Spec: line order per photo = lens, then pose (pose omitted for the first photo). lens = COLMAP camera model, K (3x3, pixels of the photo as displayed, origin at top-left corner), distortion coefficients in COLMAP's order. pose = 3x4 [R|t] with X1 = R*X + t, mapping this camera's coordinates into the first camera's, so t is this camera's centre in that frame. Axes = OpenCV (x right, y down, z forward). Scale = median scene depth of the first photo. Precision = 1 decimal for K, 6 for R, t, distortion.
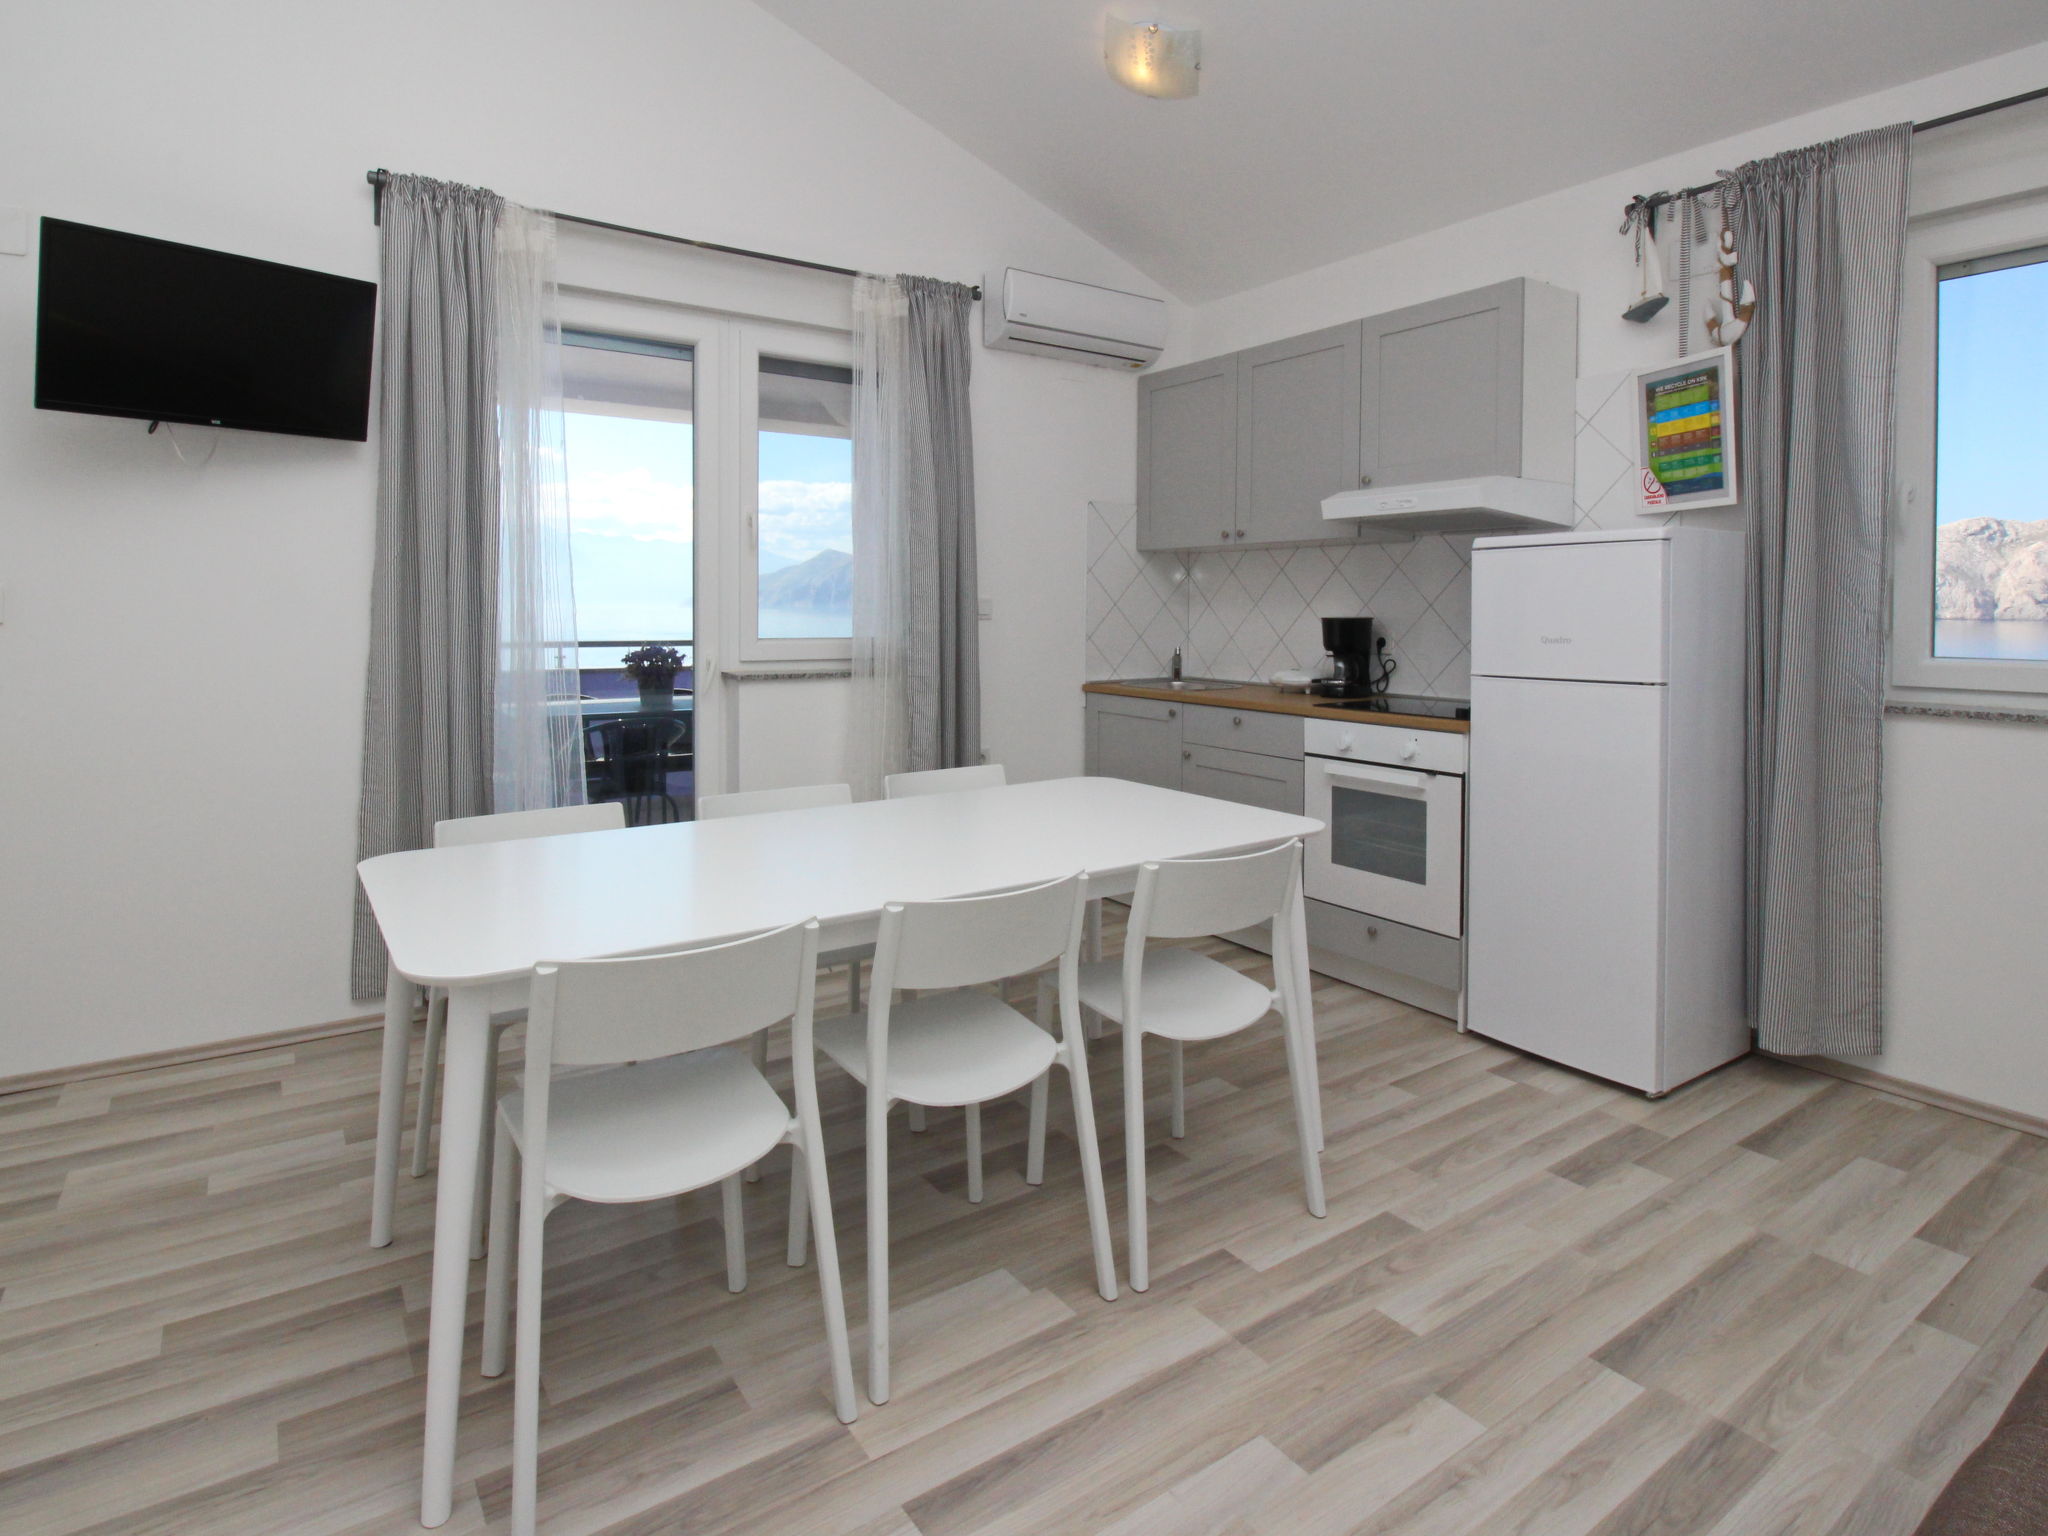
lens RADIAL K [[1083.3, 0, 1027.1], [0, 1083.3, 752.7], [0, 0, 1]] dist [-0.002248, -0.001119]
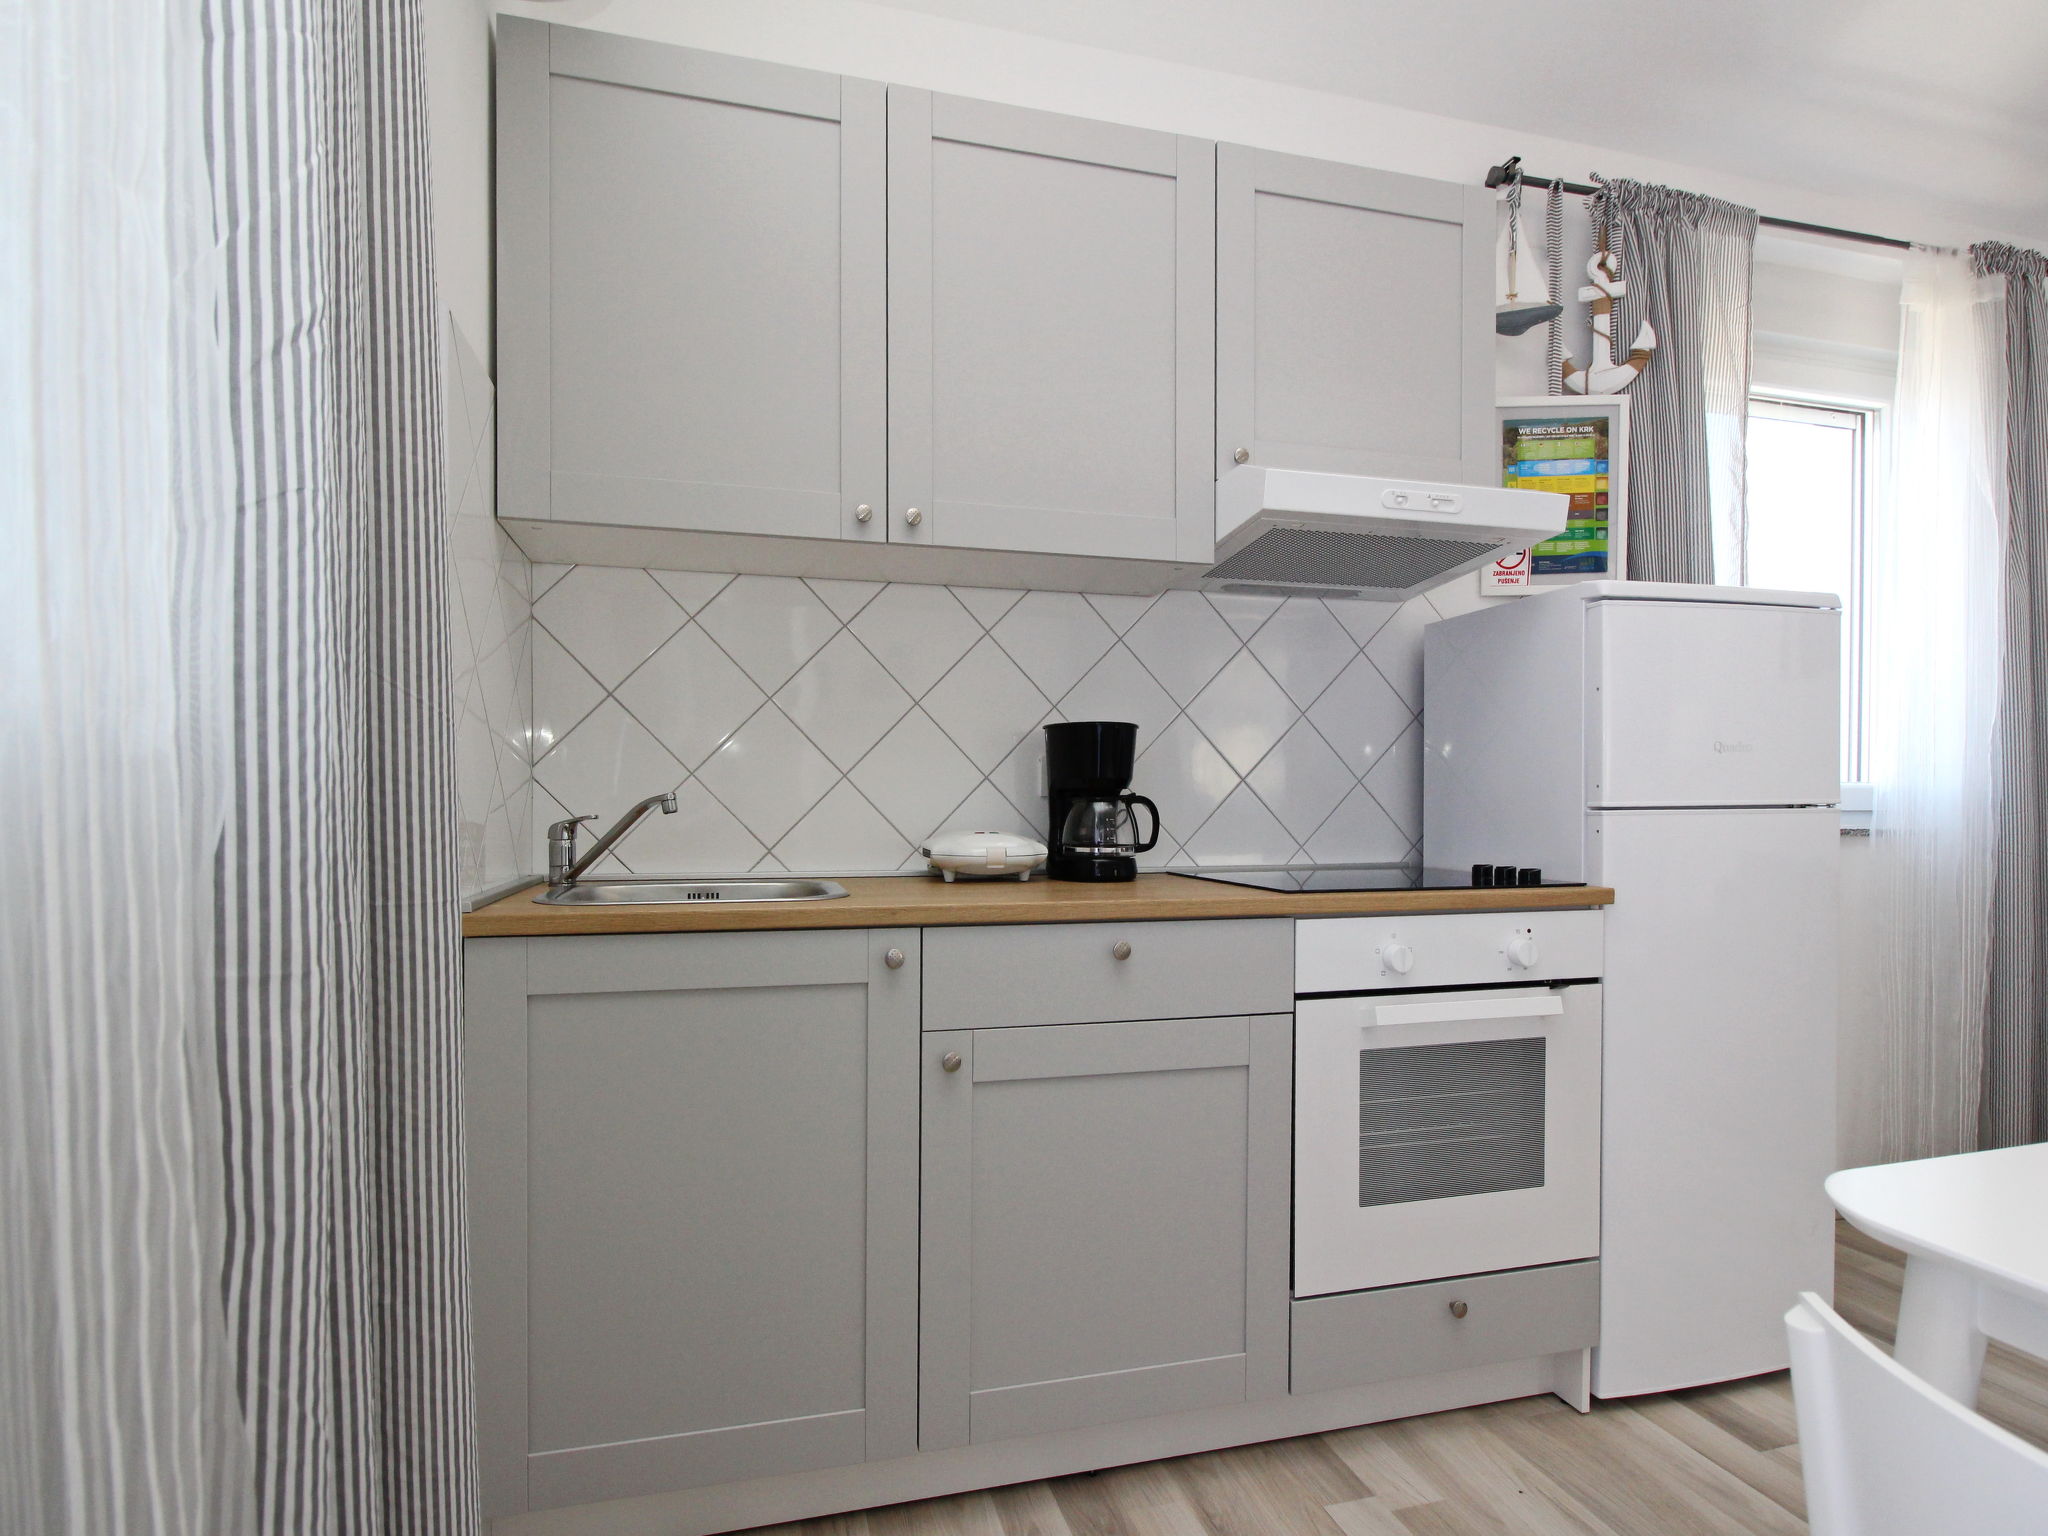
lens RADIAL K [[1083.3, 0, 1019.9], [0, 1083.3, 851.9], [0, 0, 1]] dist [-0.002248, -0.001119]
pose [[0.335545, -0.048415, 0.940779, -0.259109], [0.127210, 0.991860, 0.005672, -0.092510], [-0.933396, 0.117773, 0.338972, 1.100722]]
